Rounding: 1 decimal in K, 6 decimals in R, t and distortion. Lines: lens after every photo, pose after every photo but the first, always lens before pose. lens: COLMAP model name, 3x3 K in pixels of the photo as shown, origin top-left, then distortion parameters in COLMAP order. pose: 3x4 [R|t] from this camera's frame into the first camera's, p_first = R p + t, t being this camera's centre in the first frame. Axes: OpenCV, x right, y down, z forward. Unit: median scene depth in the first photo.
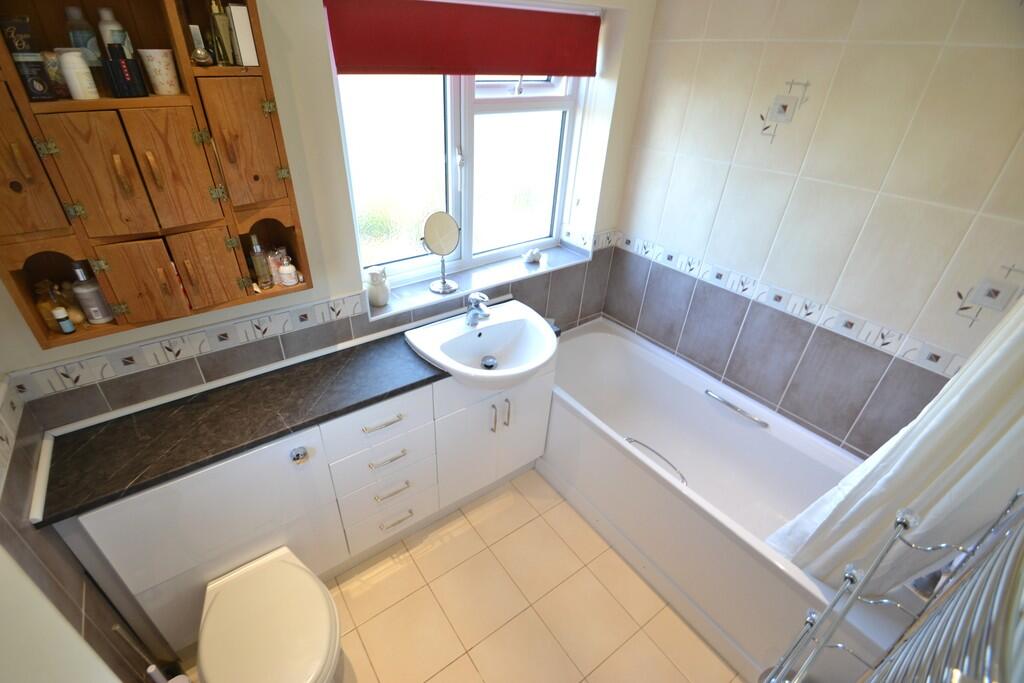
lens RADIAL K [[456.3, 0, 494.2], [0, 456.3, 350.4], [0, 0, 1]] dist [0.002995, -0.012531]
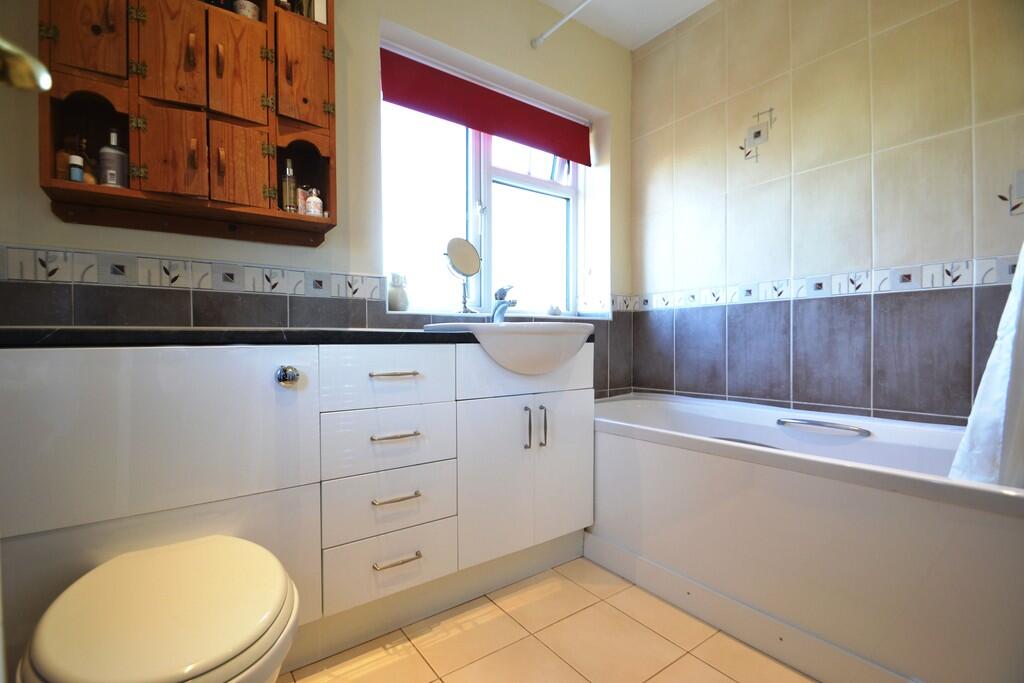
lens RADIAL K [[456.3, 0, 494.2], [0, 456.3, 350.4], [0, 0, 1]] dist [0.002995, -0.012531]
pose [[0.999221, -0.039435, 0.001258, -0.057676], [0.034136, 0.848073, -0.528778, 0.475514], [0.019786, 0.528409, 0.848759, 0.253025]]
